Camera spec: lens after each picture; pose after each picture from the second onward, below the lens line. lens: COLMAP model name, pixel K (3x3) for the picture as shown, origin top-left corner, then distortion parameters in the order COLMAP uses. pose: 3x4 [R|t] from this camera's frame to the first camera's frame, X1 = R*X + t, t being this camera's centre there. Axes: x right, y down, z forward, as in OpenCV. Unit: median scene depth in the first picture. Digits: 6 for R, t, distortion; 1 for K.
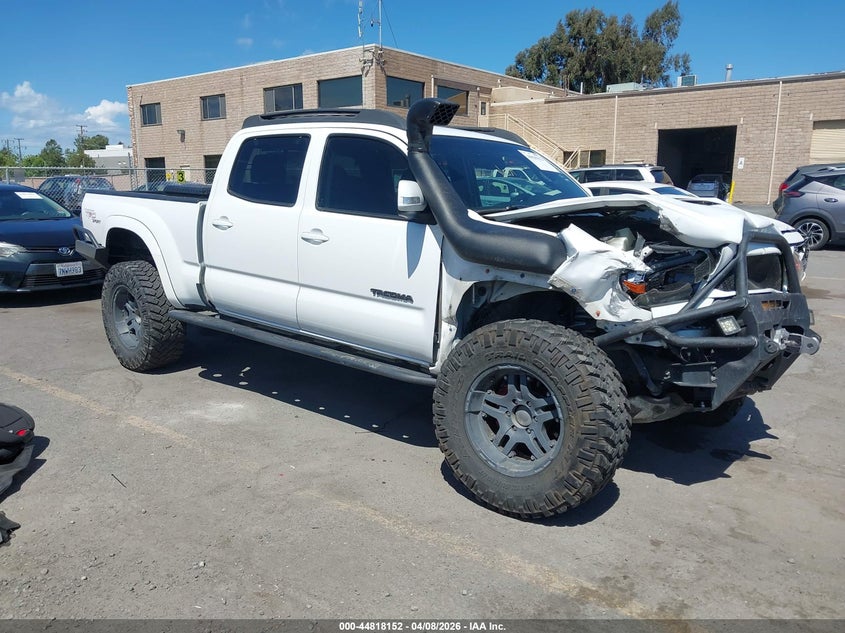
lens RADIAL K [[657.3, 0, 422.5], [0, 657.3, 316.5], [0, 0, 1]] dist [0.001970, 0.002313]
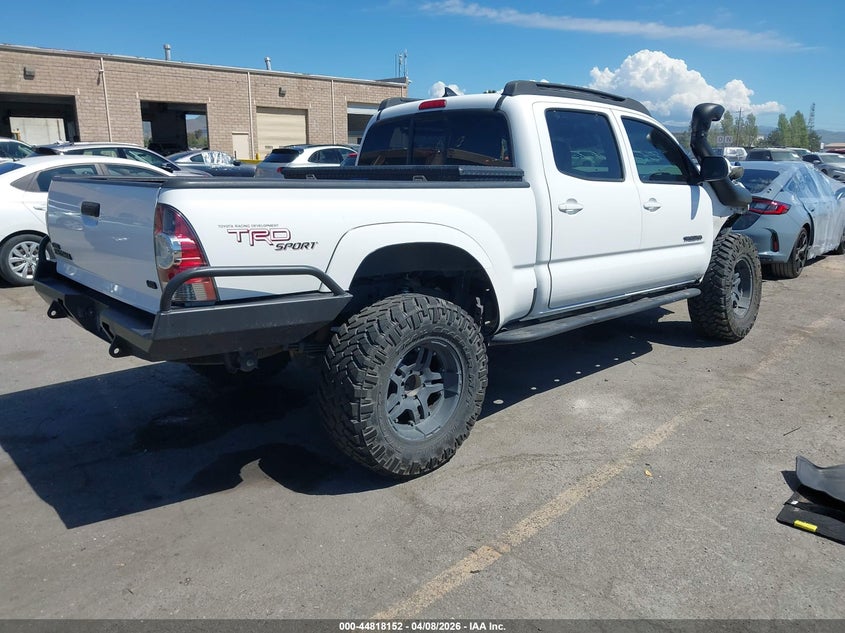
lens RADIAL K [[657.3, 0, 422.5], [0, 657.3, 316.5], [0, 0, 1]] dist [0.001970, 0.002313]
pose [[0.121358, -0.236562, 0.964008, -1.216431], [0.197586, 0.957508, 0.210093, -0.226240], [-0.972745, 0.164978, 0.162942, 1.086038]]
